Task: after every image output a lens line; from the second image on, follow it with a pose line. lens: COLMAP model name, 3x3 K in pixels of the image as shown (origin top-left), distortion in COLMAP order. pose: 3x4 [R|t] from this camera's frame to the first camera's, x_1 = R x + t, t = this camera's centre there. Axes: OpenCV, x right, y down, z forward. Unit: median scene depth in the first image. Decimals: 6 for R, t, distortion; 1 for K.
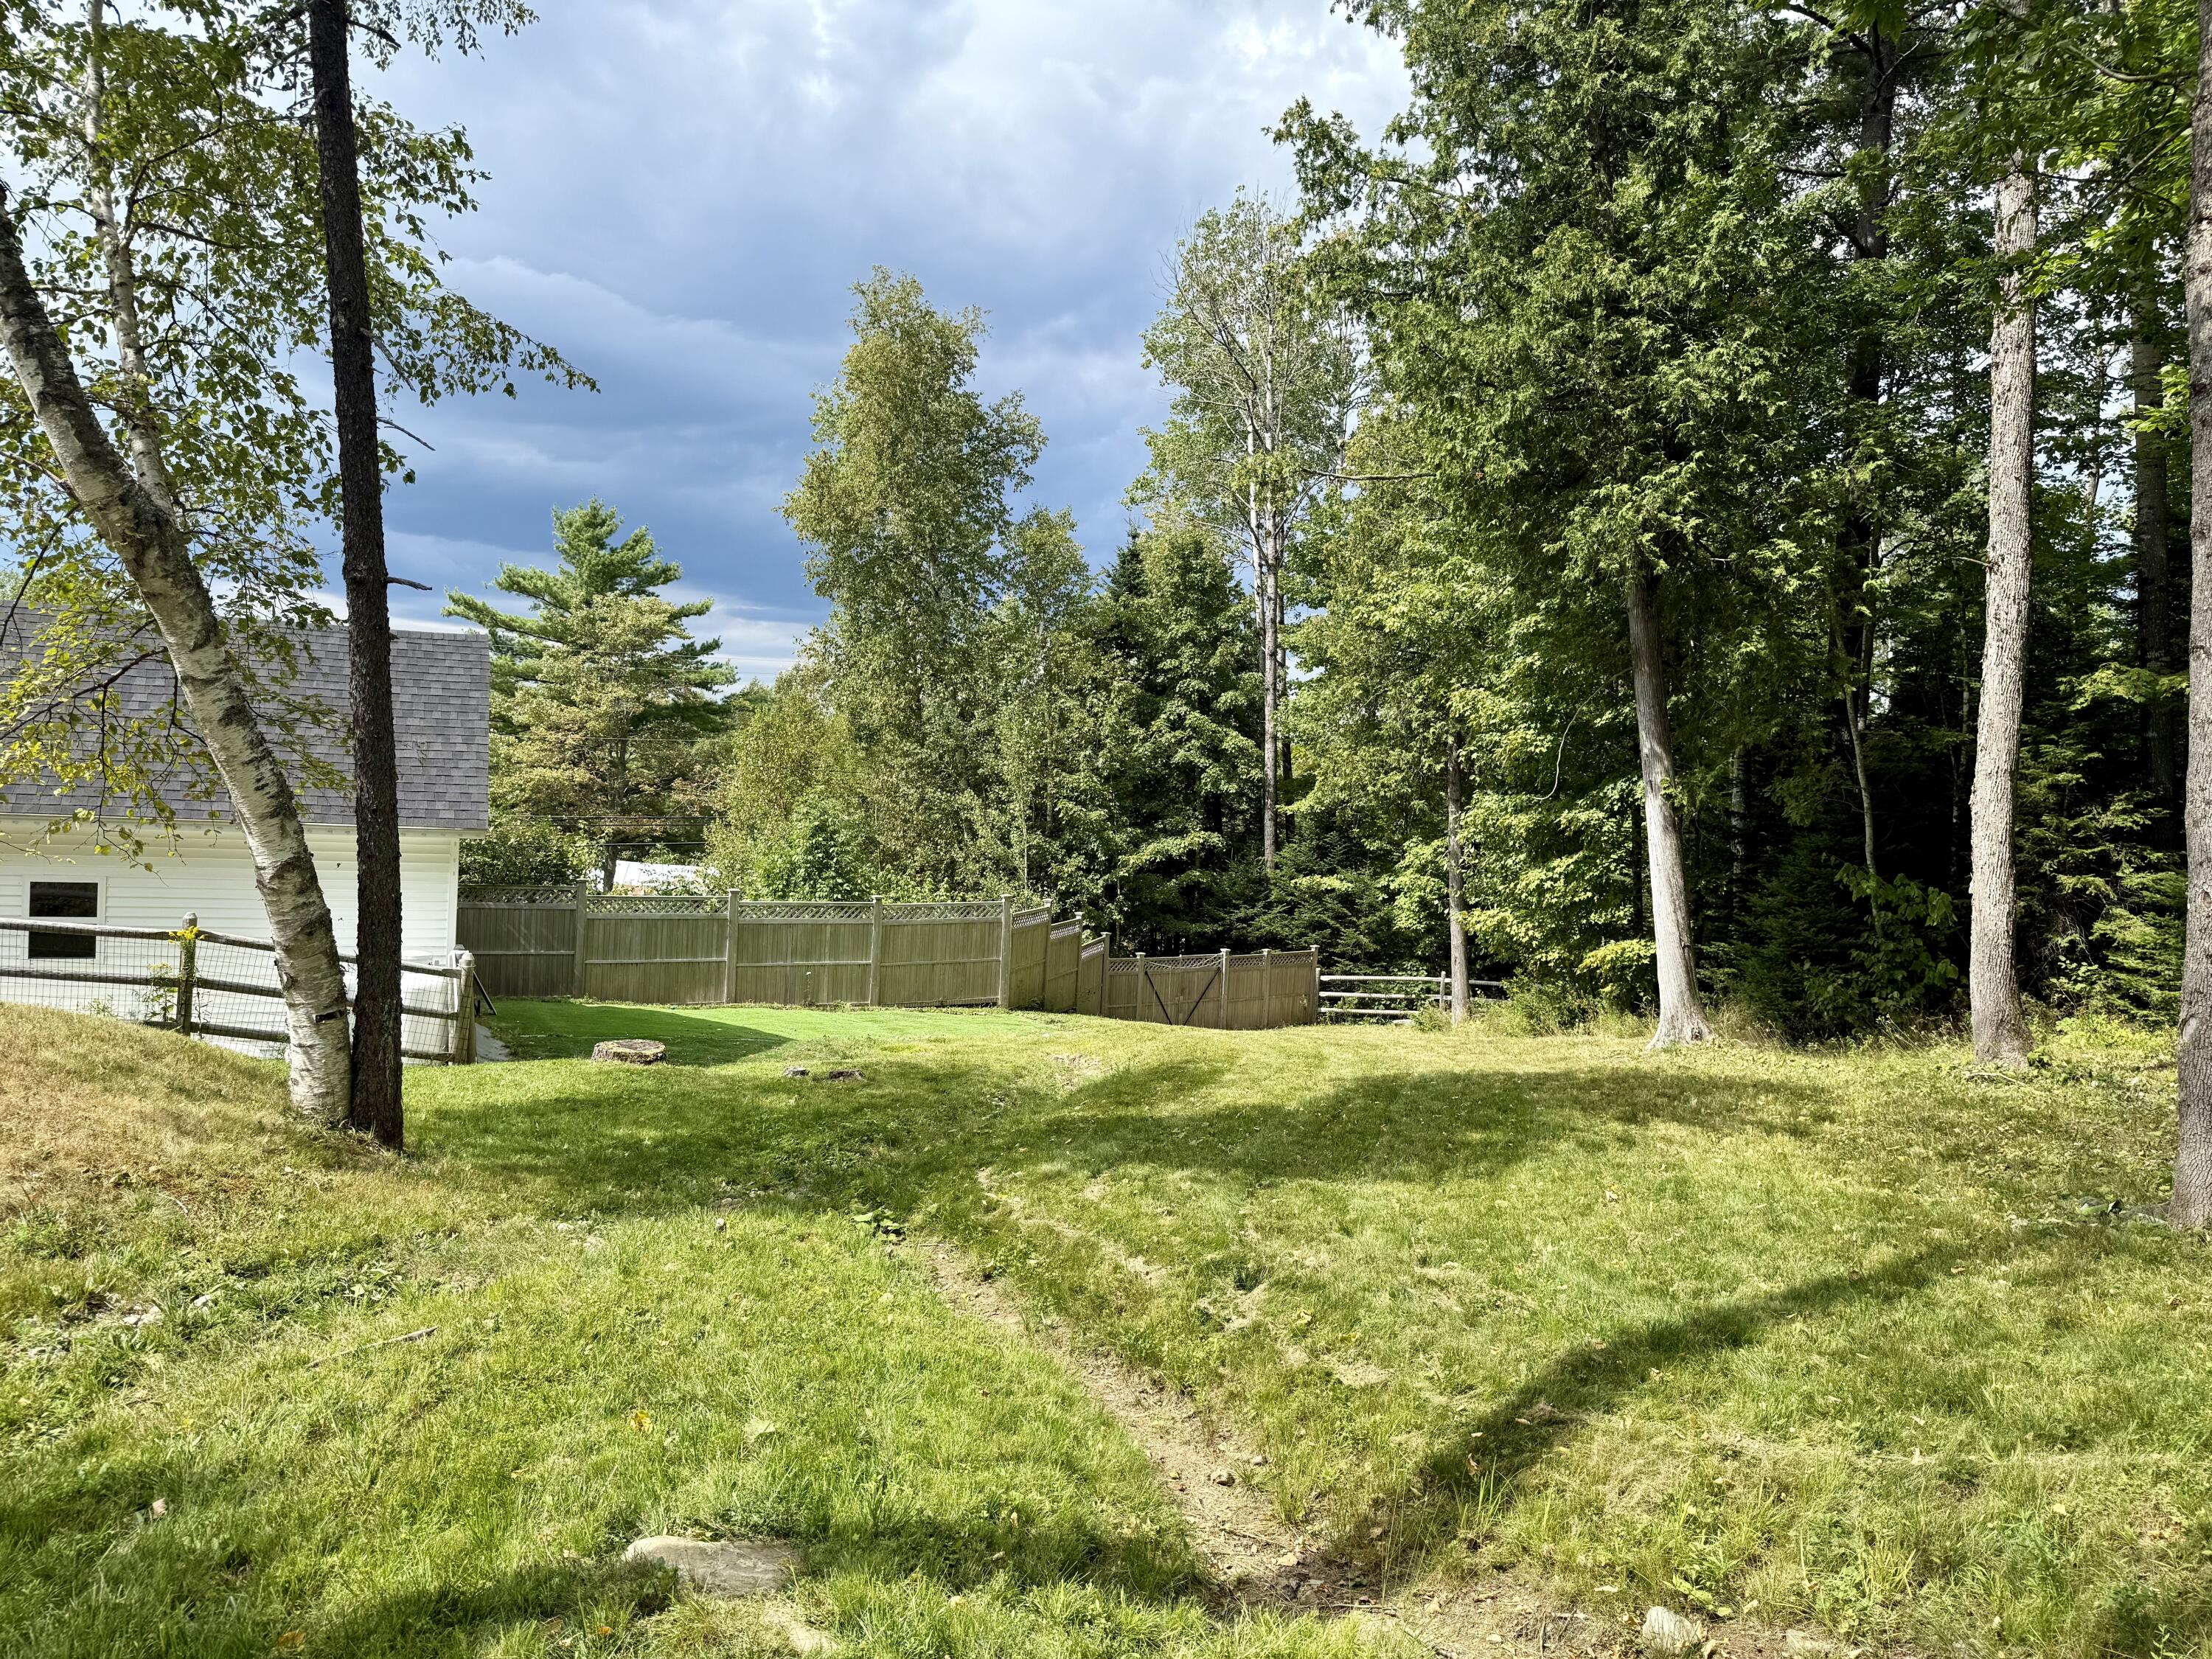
lens RADIAL K [[1558.5, 0, 1111.0], [0, 1558.5, 831.6], [0, 0, 1]] dist [0.004711, -0.012246]
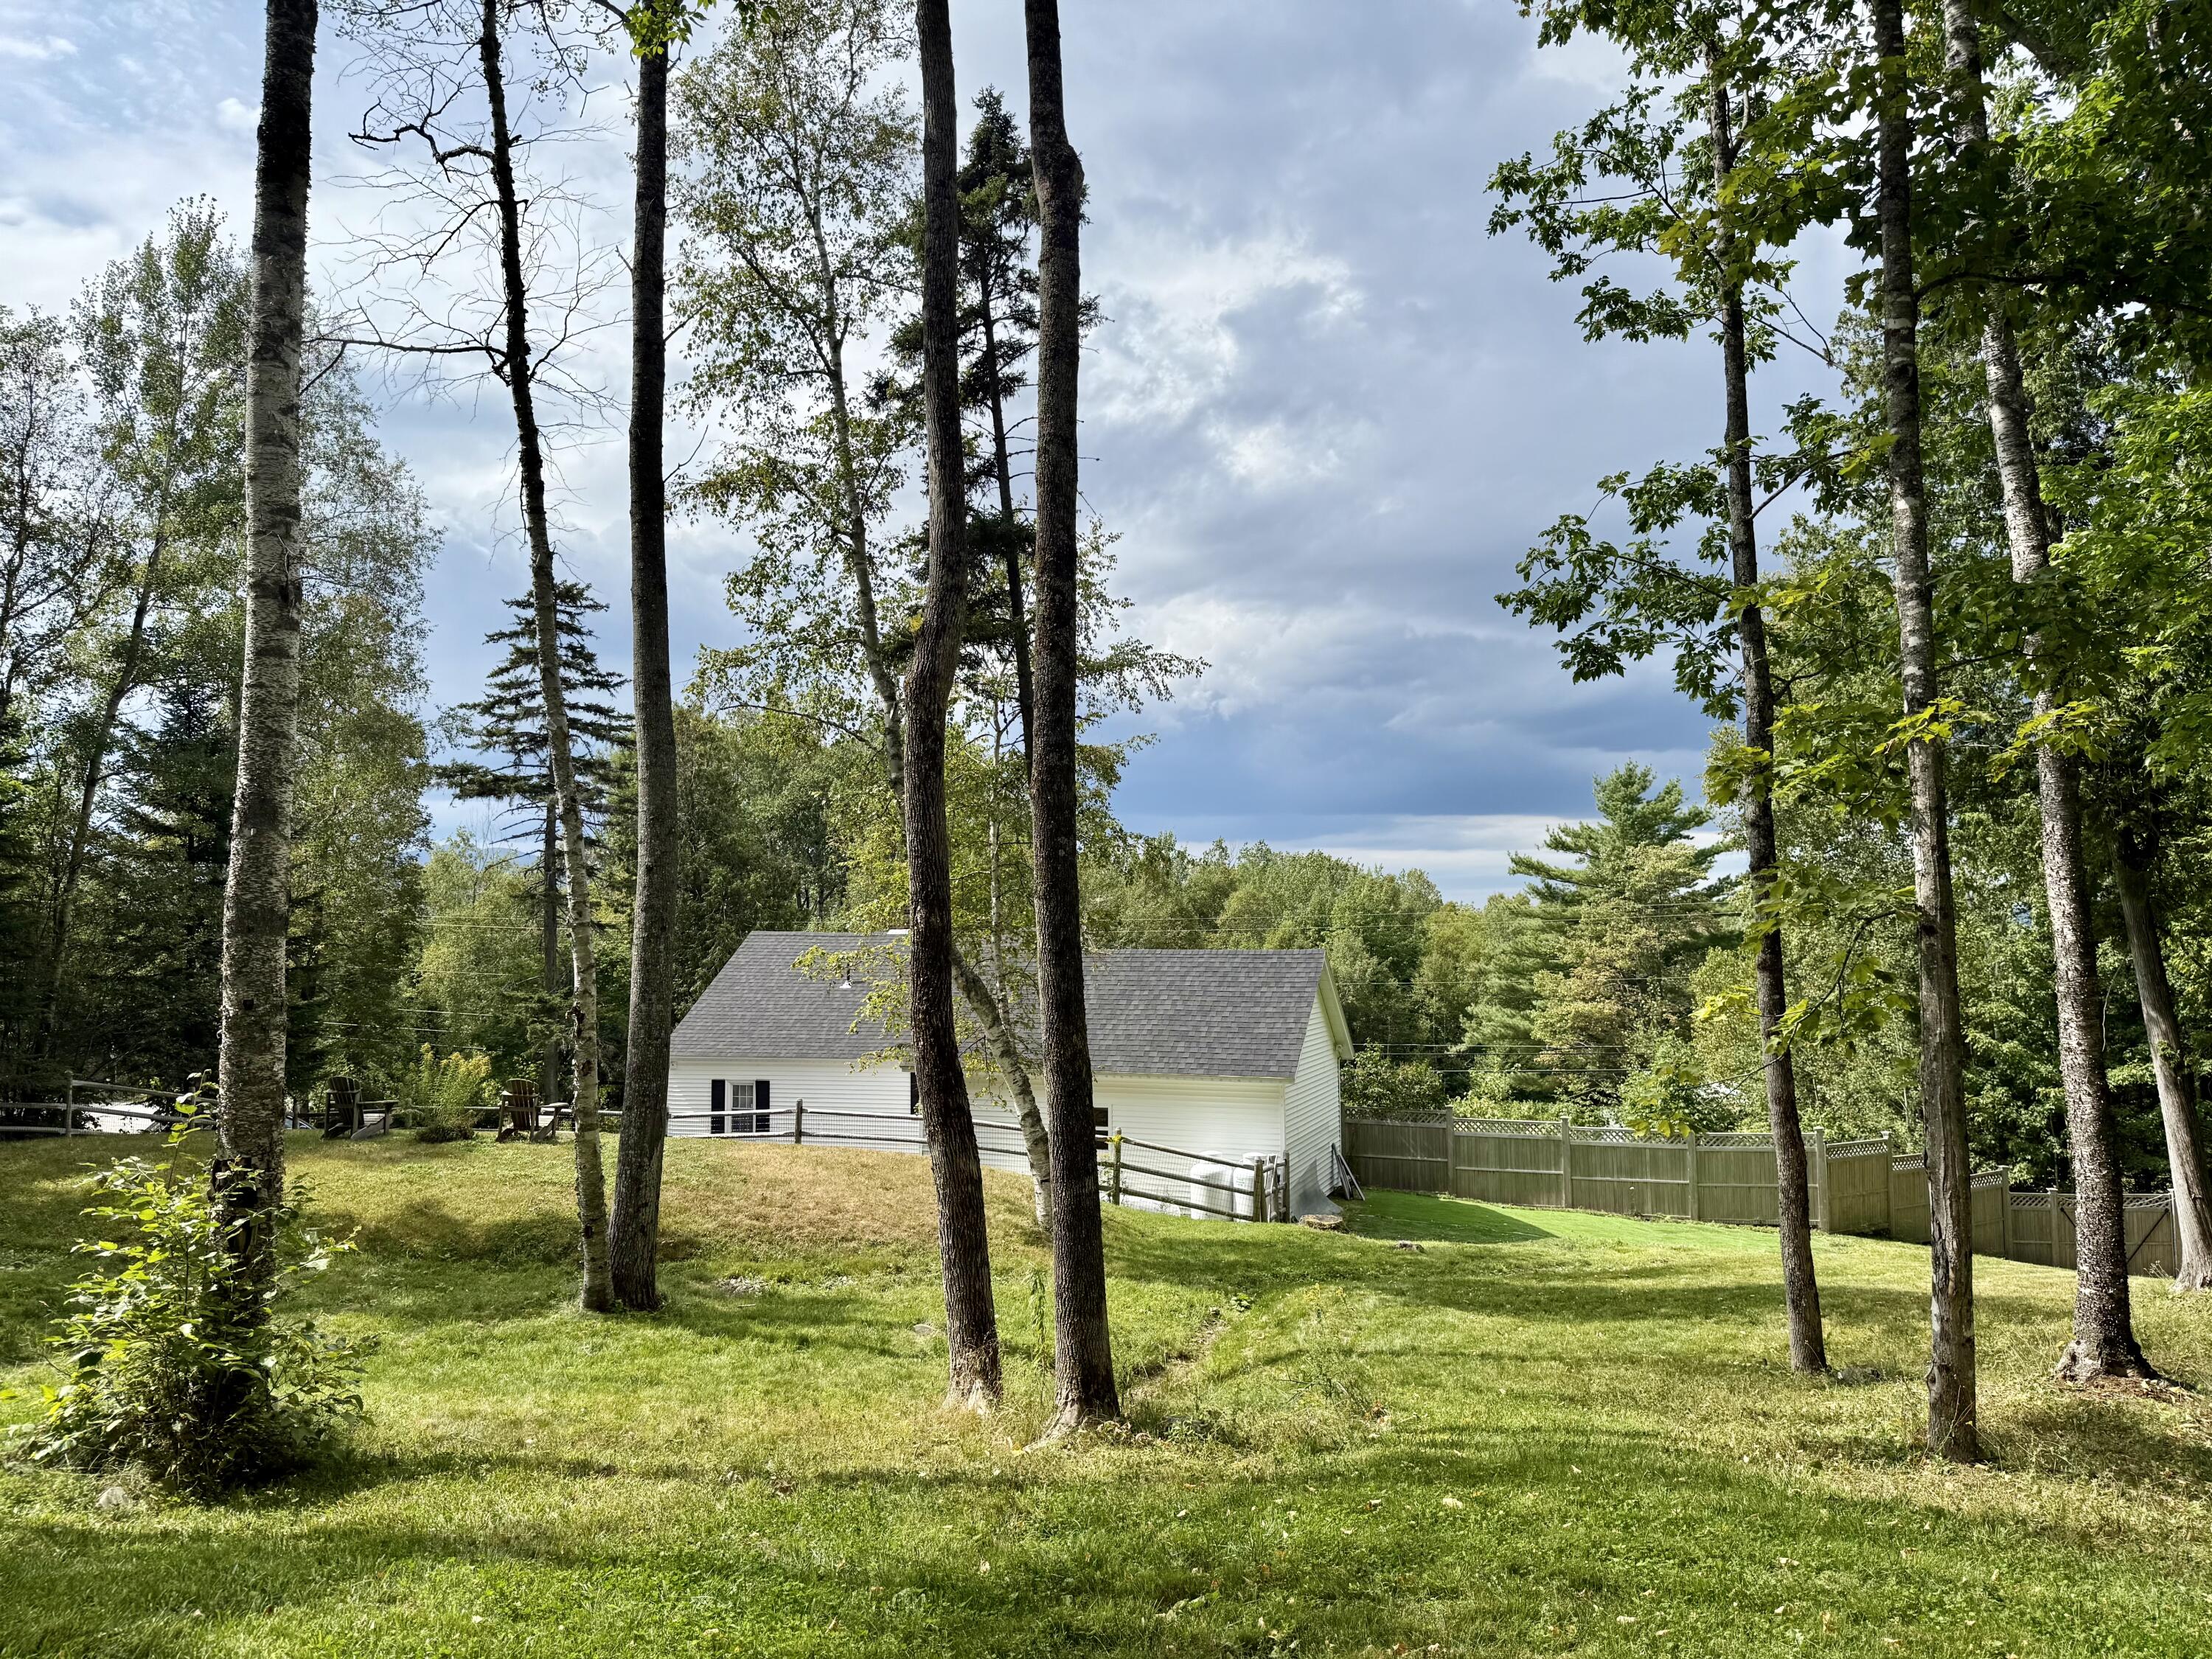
lens RADIAL K [[1558.5, 0, 1111.0], [0, 1558.5, 831.6], [0, 0, 1]] dist [0.004711, -0.012246]
pose [[0.743030, -0.094111, -0.662608, 0.147258], [0.004569, 0.990754, -0.135595, -0.010003], [0.669243, 0.097723, 0.736590, -0.091137]]
